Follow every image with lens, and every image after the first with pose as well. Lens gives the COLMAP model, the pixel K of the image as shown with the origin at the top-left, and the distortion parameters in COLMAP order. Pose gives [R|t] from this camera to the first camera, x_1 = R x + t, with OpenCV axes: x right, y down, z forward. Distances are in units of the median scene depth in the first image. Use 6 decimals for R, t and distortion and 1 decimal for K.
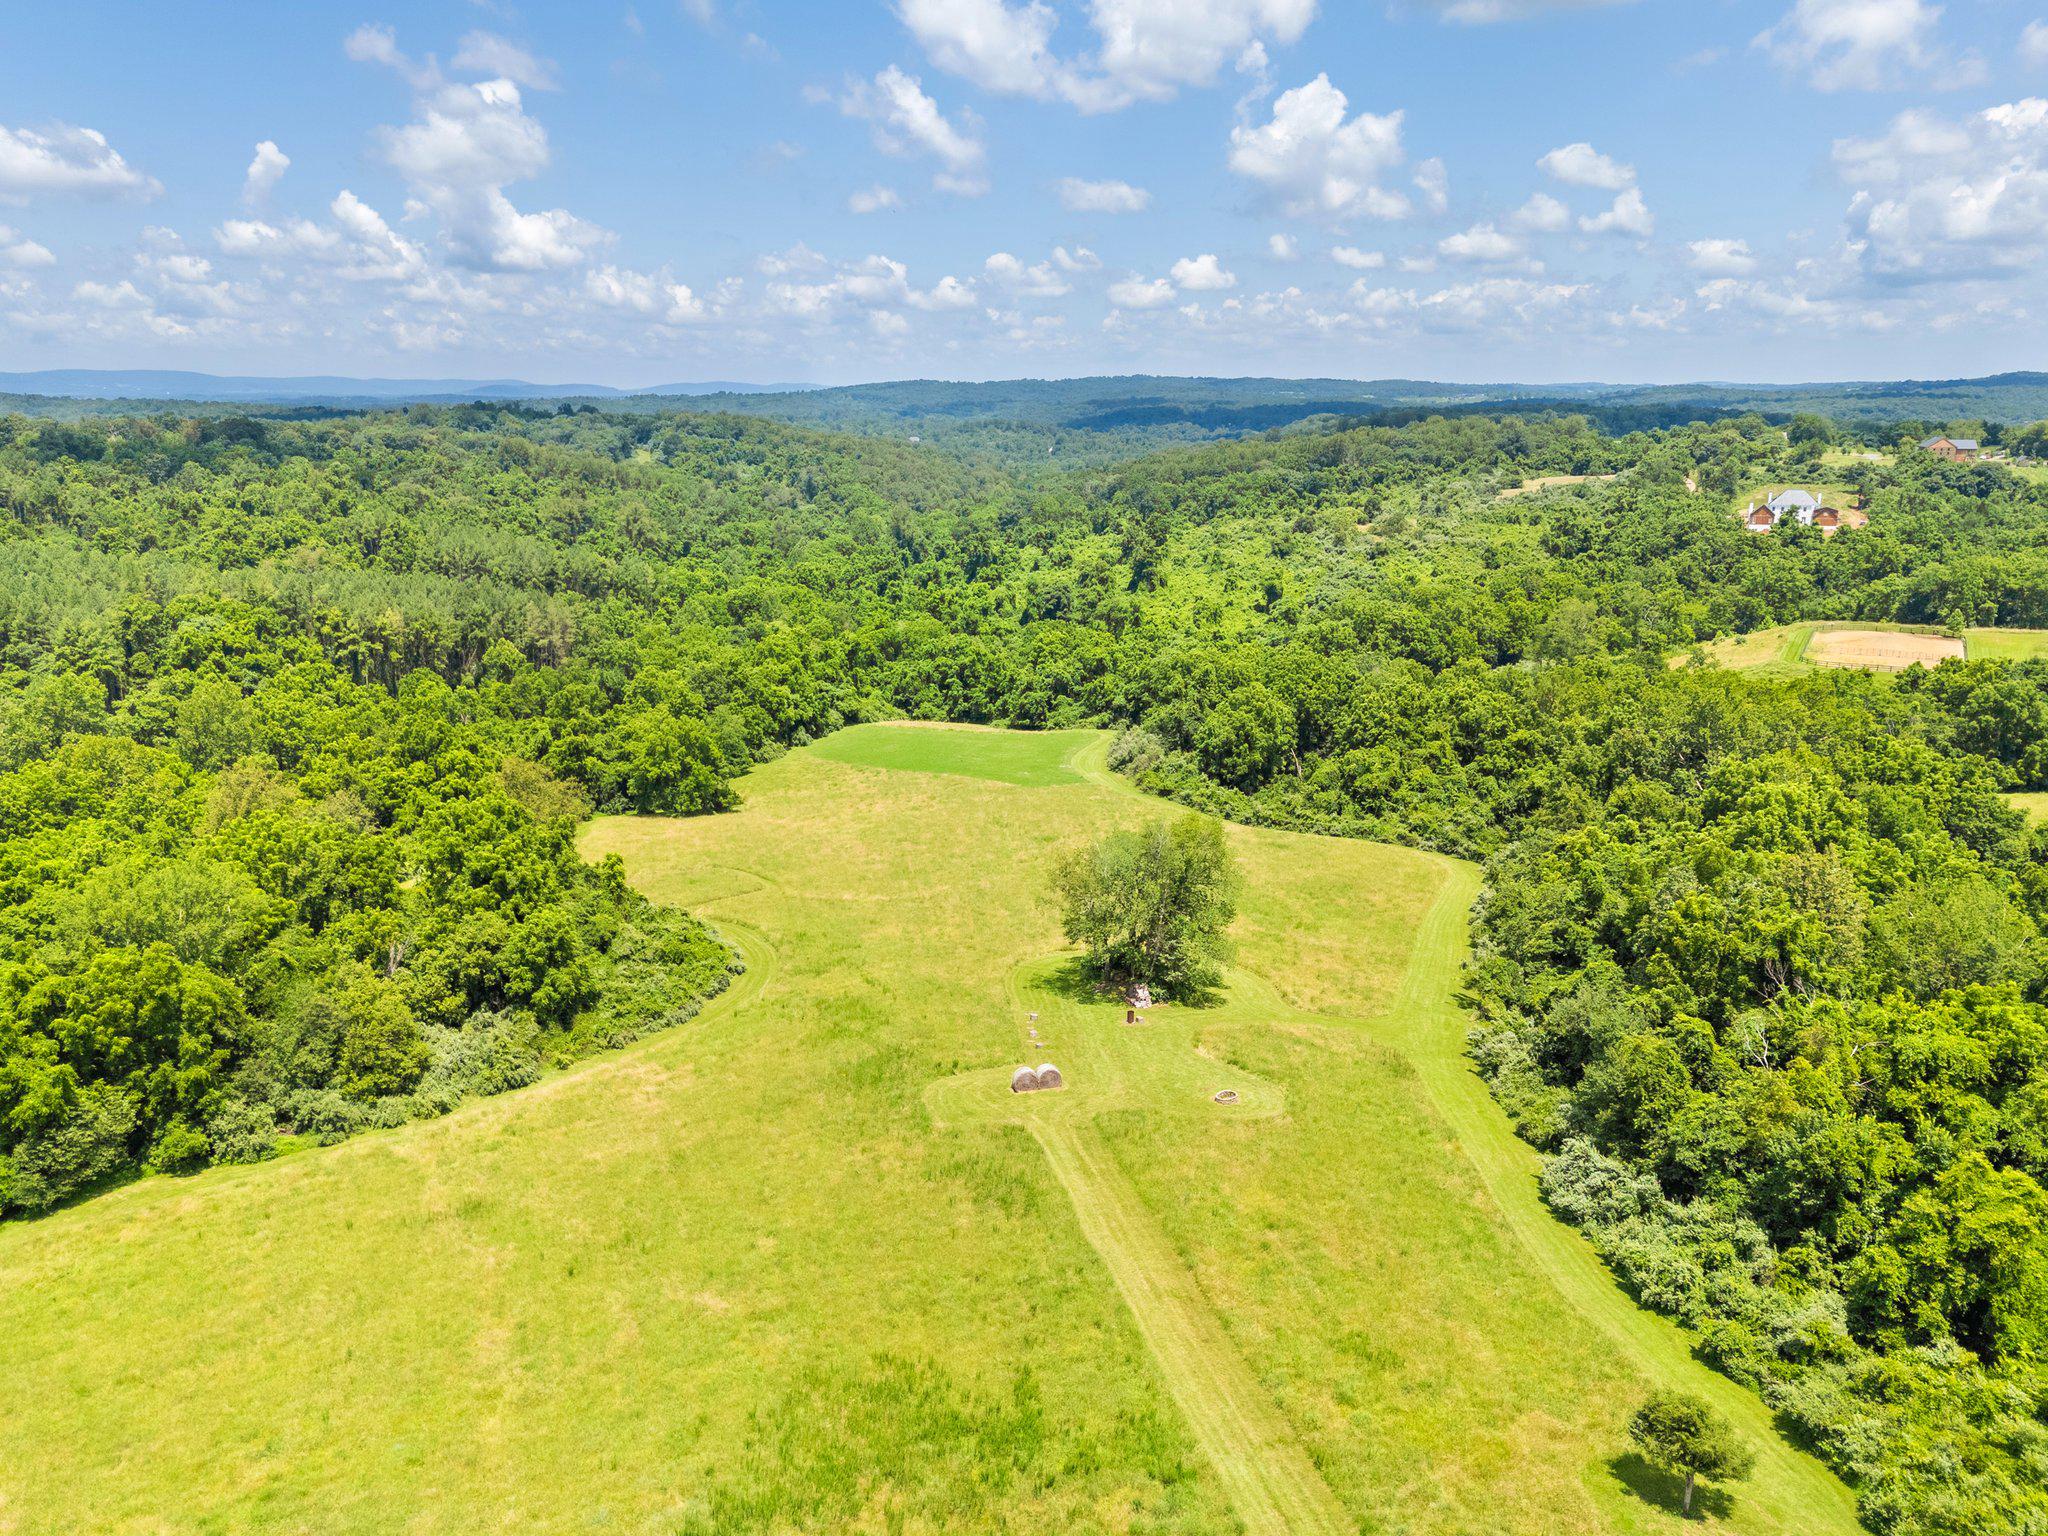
lens RADIAL K [[1479.8, 0, 1024.0], [0, 1479.8, 768.0], [0, 0, 1]] dist [0.096686, 0.000383]
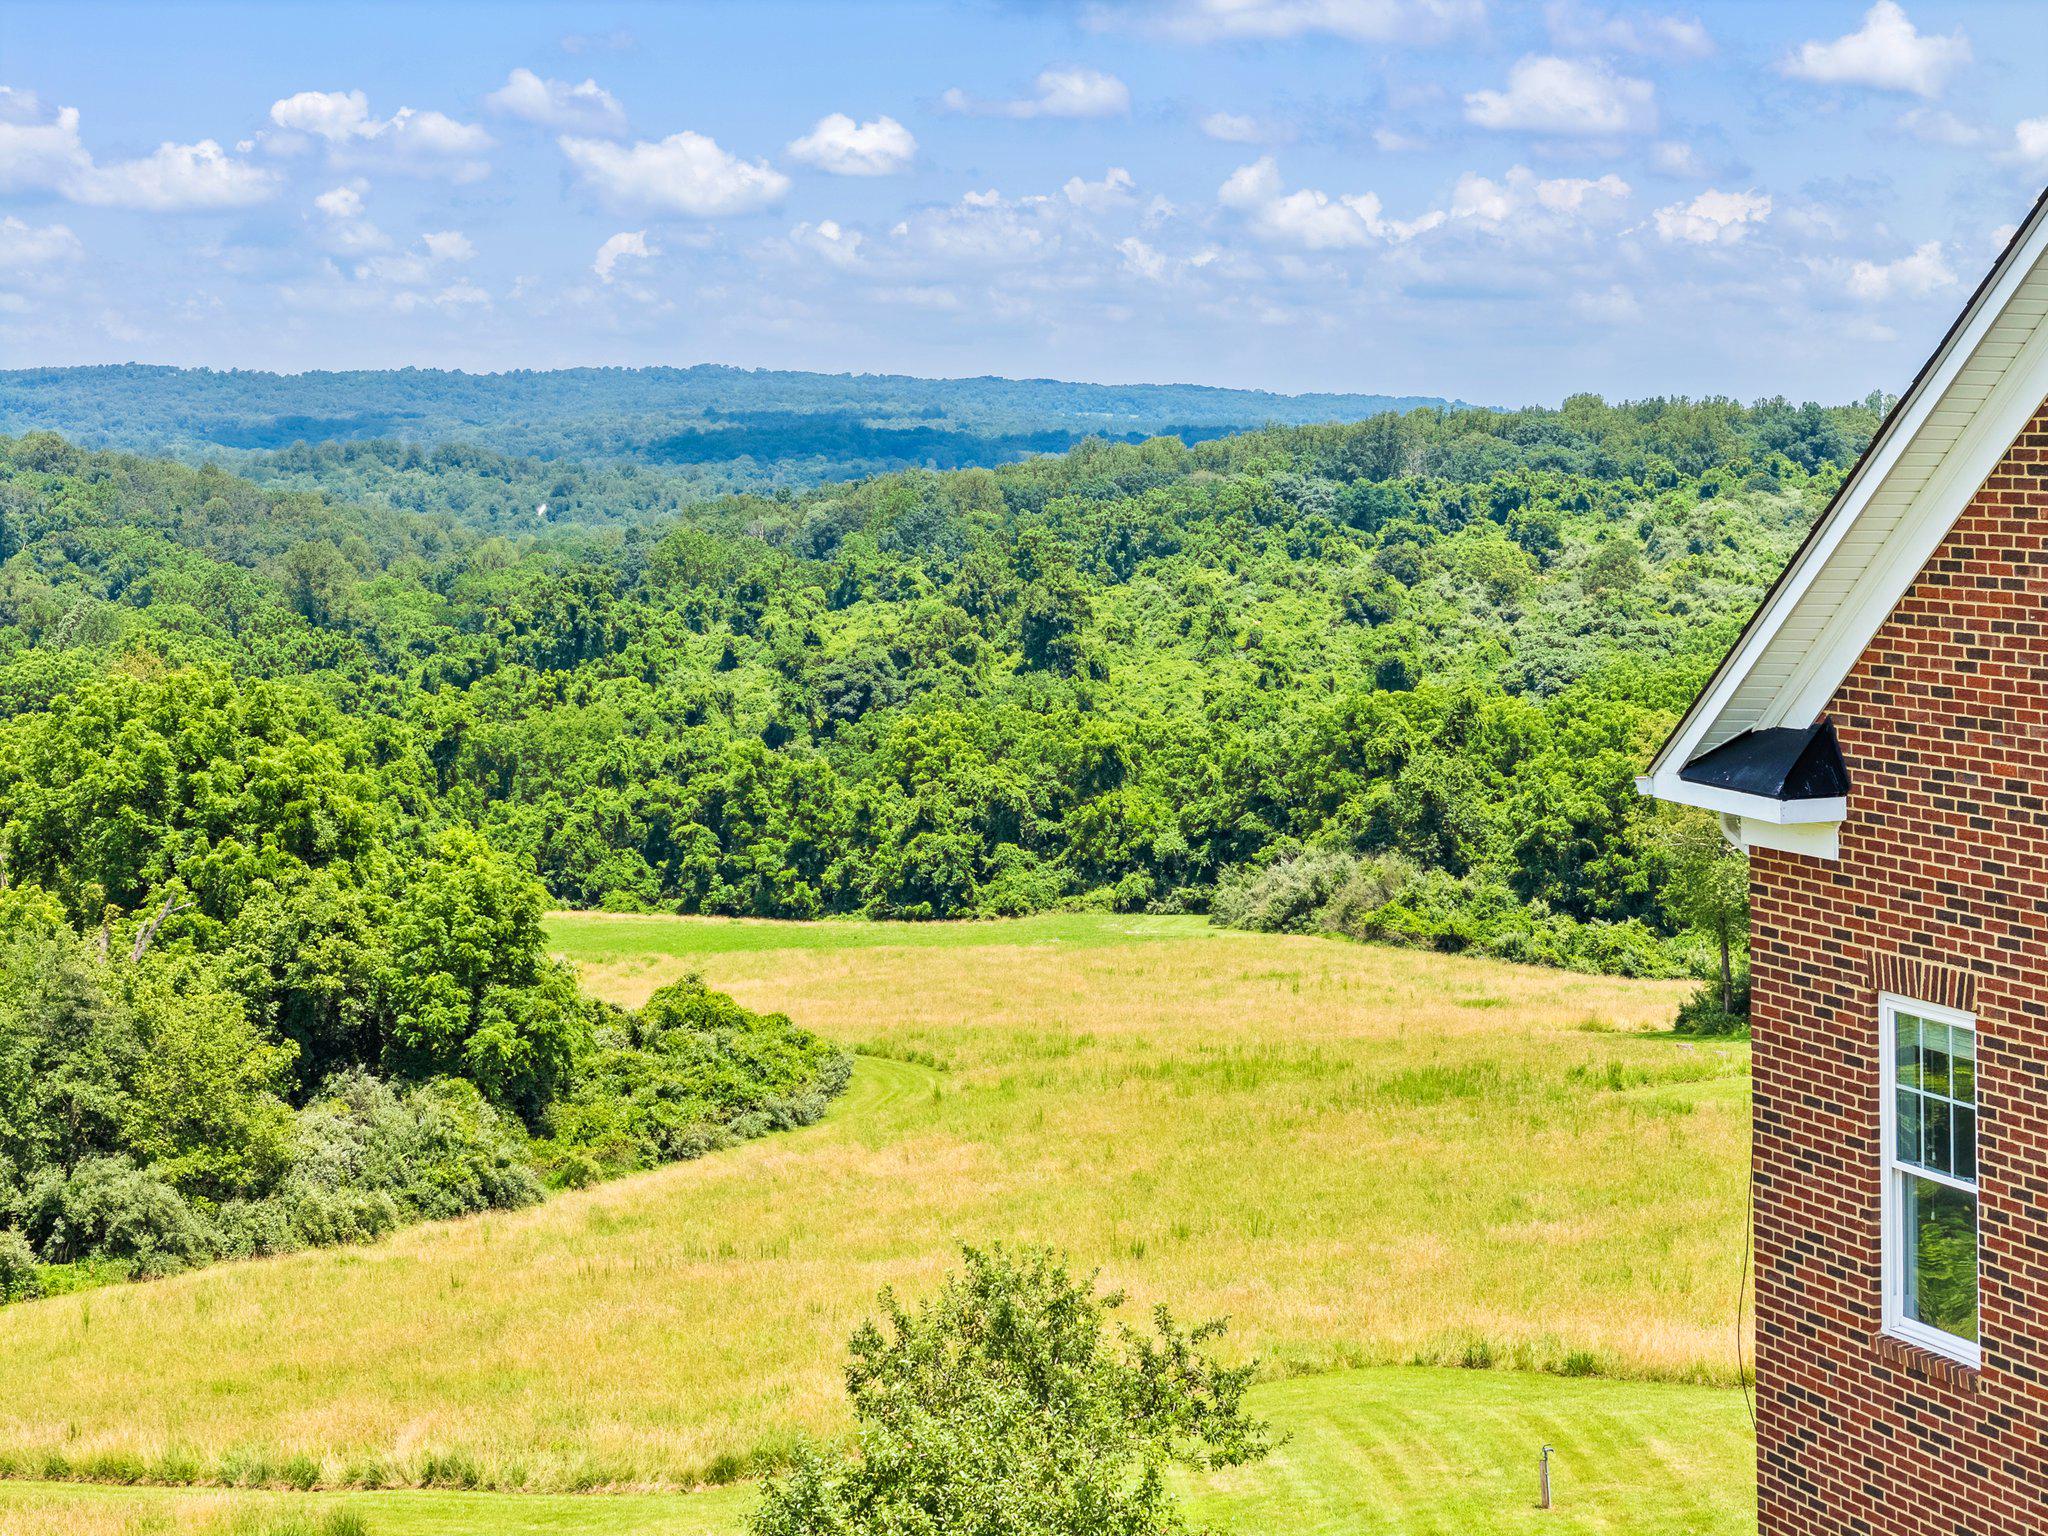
lens RADIAL K [[4147.7, 0, 1024.0], [0, 4147.7, 768.0], [0, 0, 1]] dist [-0.179912, 0.188640]
pose [[0.980563, 0.006109, 0.196109, -0.178647], [0.031141, 0.981999, -0.186299, 0.130839], [-0.193717, 0.188785, 0.962722, -0.053909]]
